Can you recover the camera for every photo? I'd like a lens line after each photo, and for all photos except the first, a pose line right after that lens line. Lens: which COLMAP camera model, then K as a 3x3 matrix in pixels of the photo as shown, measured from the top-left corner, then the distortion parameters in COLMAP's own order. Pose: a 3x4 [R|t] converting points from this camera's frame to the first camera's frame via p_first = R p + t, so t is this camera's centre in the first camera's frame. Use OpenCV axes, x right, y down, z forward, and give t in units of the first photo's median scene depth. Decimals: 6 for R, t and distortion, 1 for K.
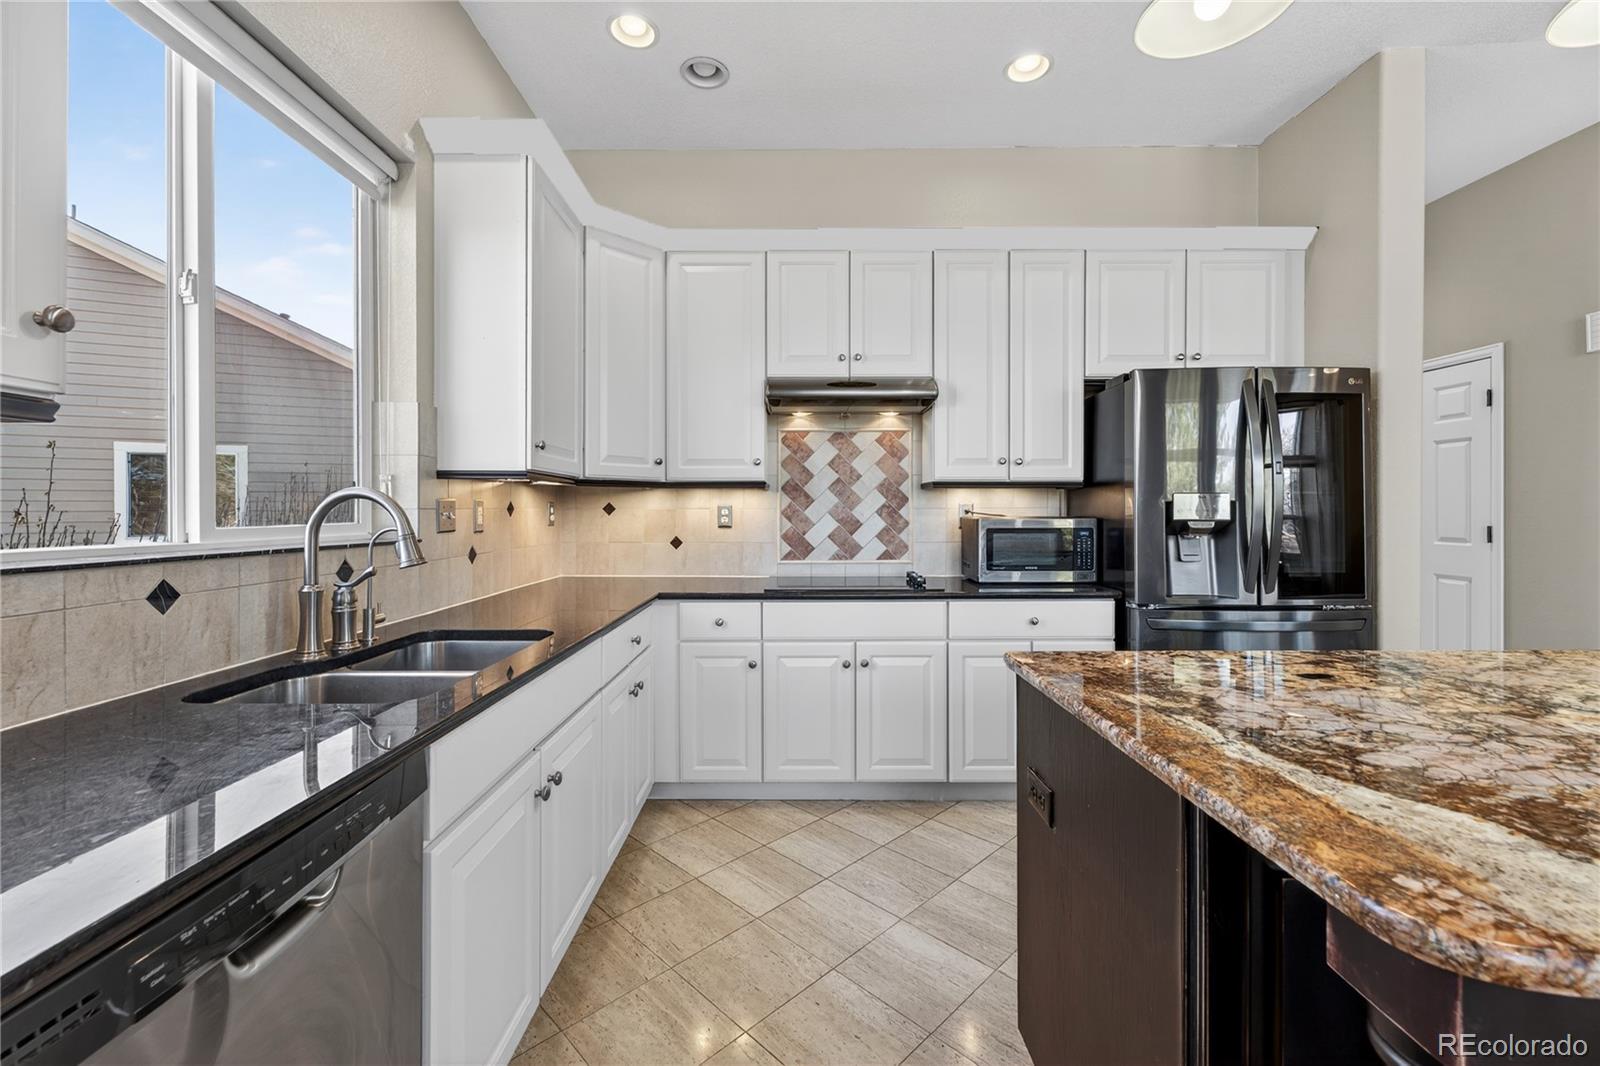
lens RADIAL K [[670.4, 0, 772.7], [0, 670.4, 513.8], [0, 0, 1]] dist [-0.002470, 0.000175]
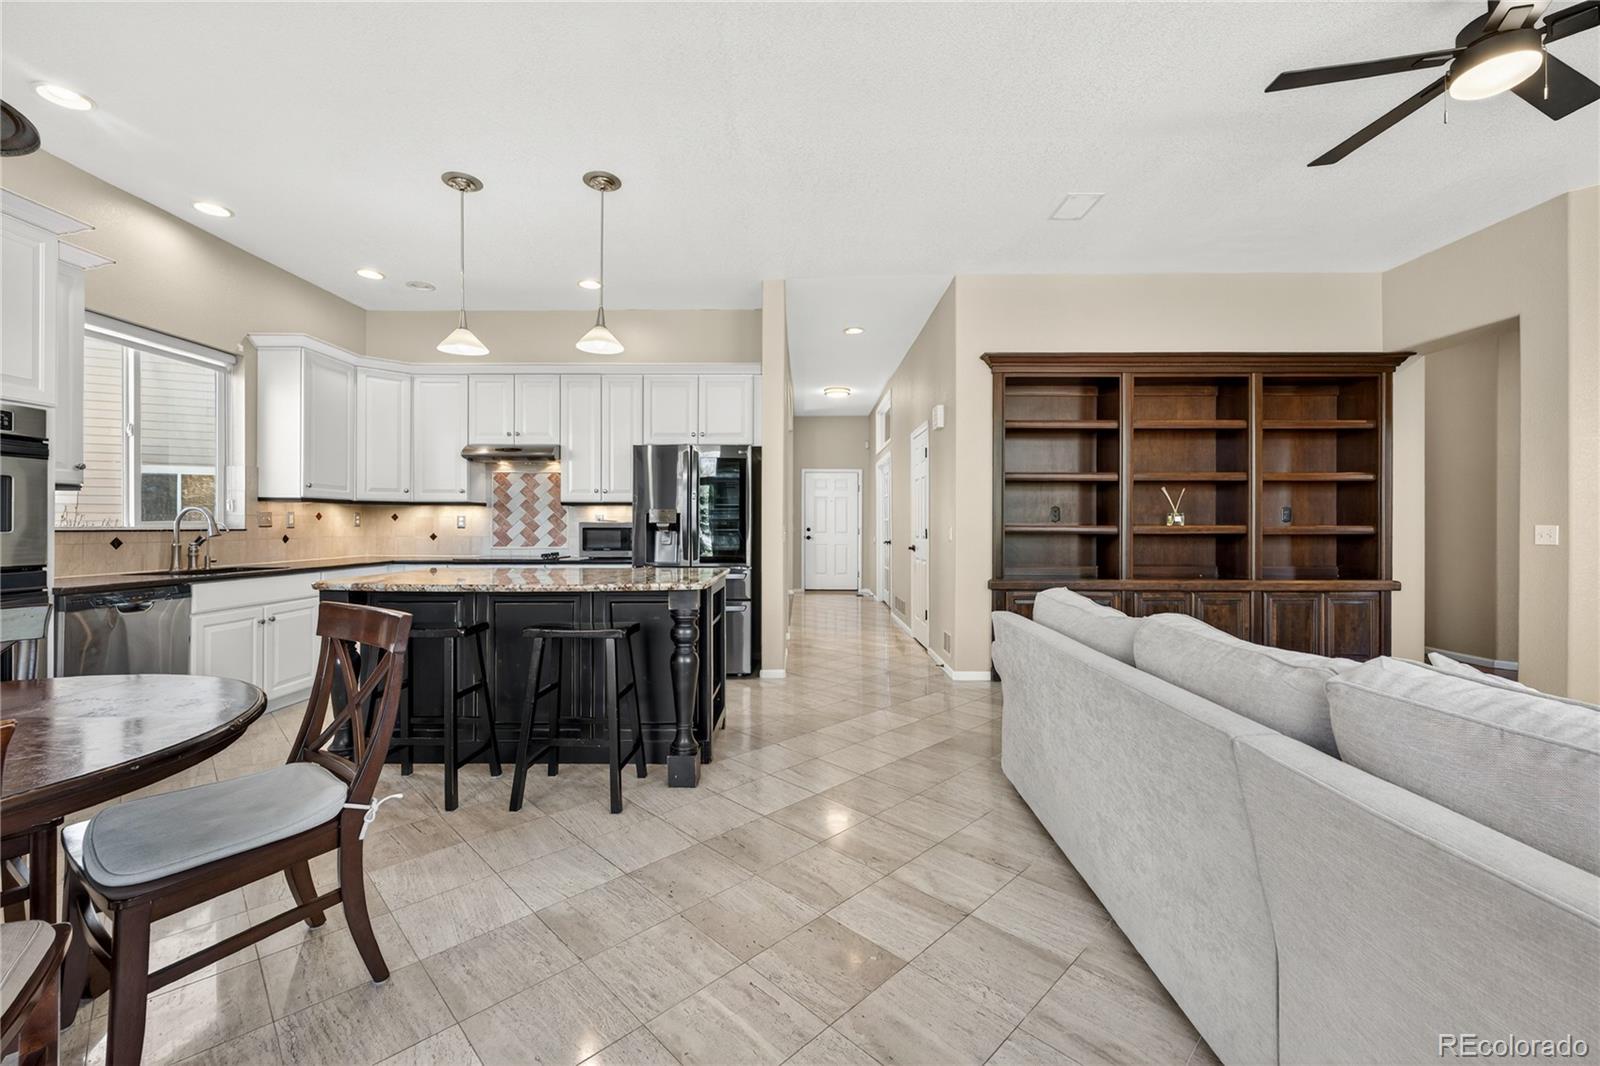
lens RADIAL K [[670.4, 0, 796.1], [0, 670.4, 525.9], [0, 0, 1]] dist [-0.002470, 0.000175]
pose [[0.999962, 0.000930, 0.008709, 0.842364], [-0.000887, 0.999988, -0.004896, 0.024422], [-0.008713, 0.004889, 0.999950, -0.807142]]
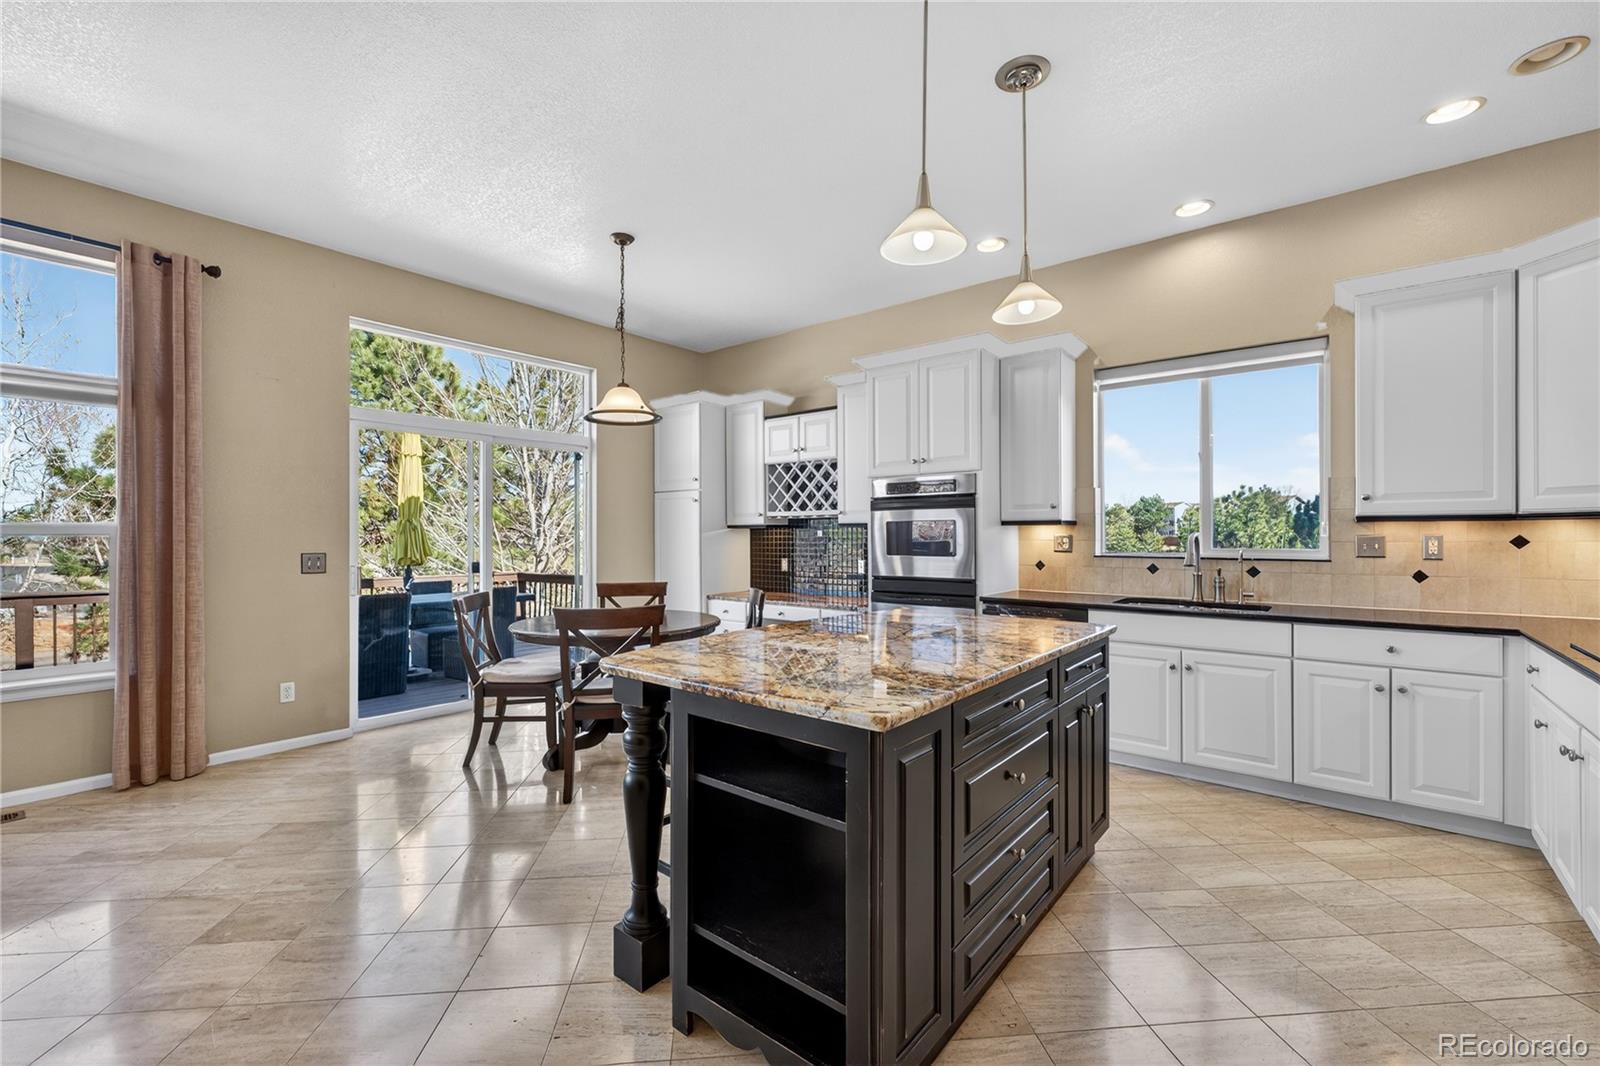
lens RADIAL K [[670.4, 0, 791.1], [0, 670.4, 533.0], [0, 0, 1]] dist [-0.002470, 0.000175]
pose [[-0.630579, 0.000531, -0.776125, 1.089006], [-0.000439, 0.999999, 0.001041, -0.020654], [0.776125, 0.000998, -0.630578, 0.688784]]
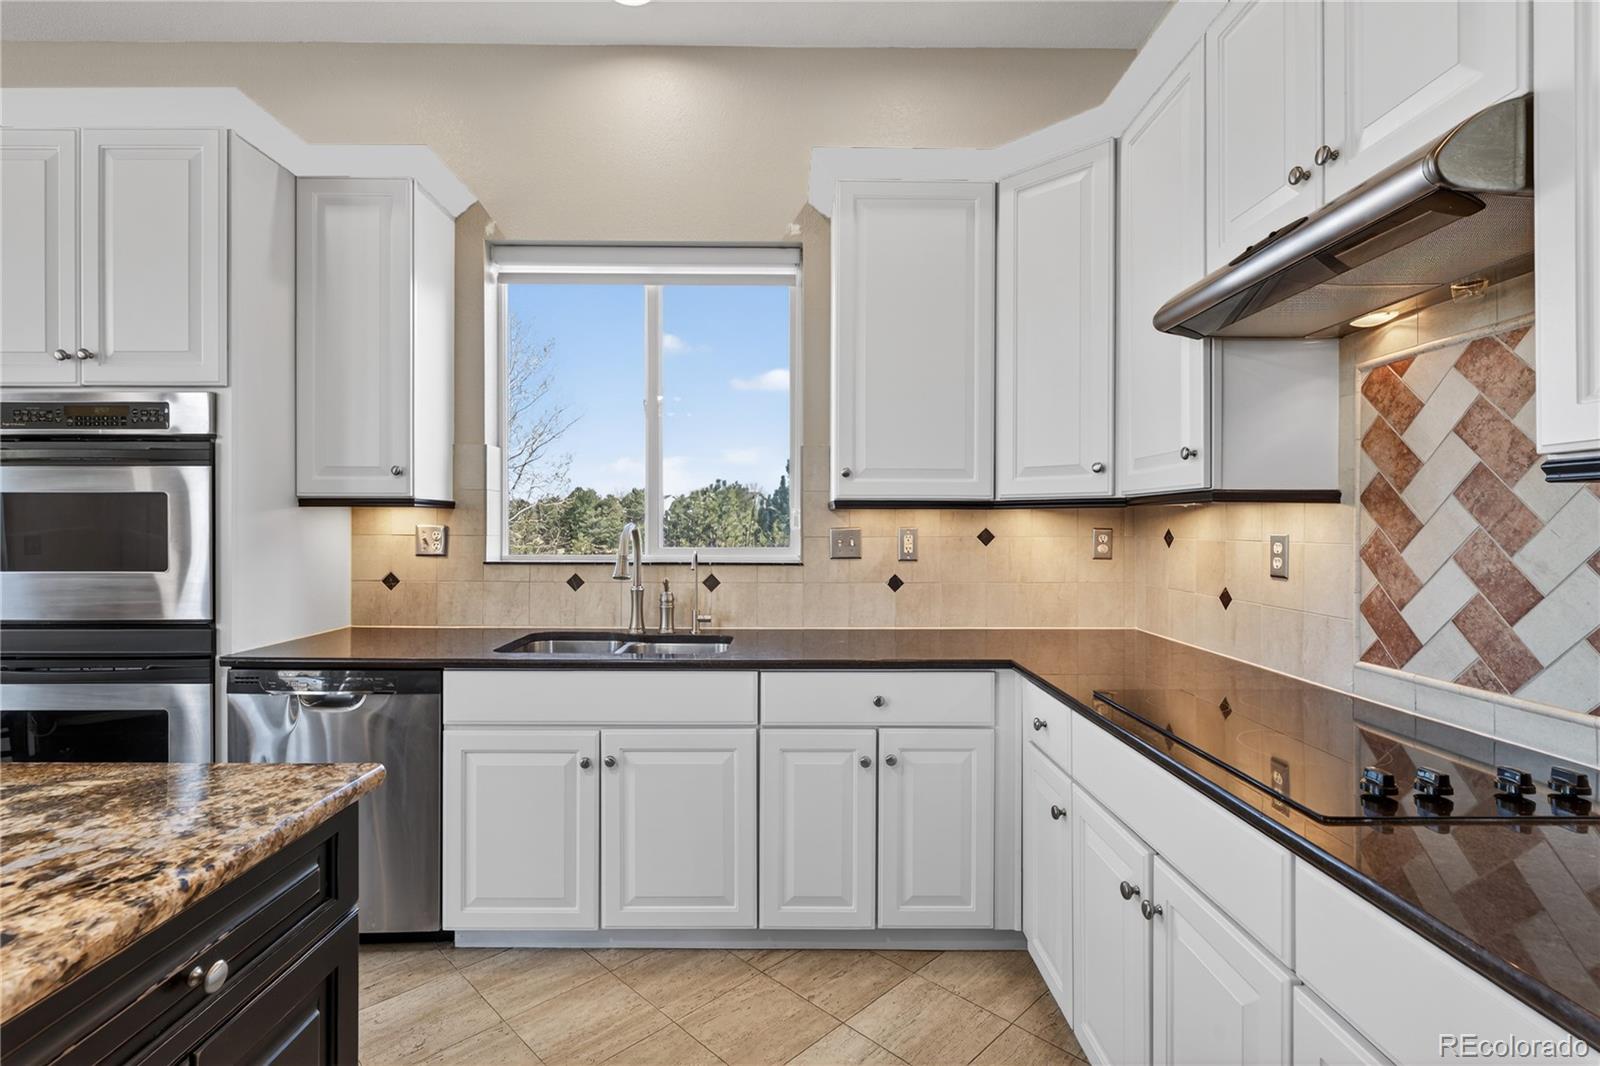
lens RADIAL K [[760.1, 0, 807.2], [0, 760.1, 525.5], [0, 0, 1]] dist [0.012654, -0.000092]
pose [[0.026375, -0.000539, -0.999652, 0.543296], [-0.007023, 0.999975, -0.000725, -0.018201], [0.999627, 0.007040, 0.026371, 0.664927]]
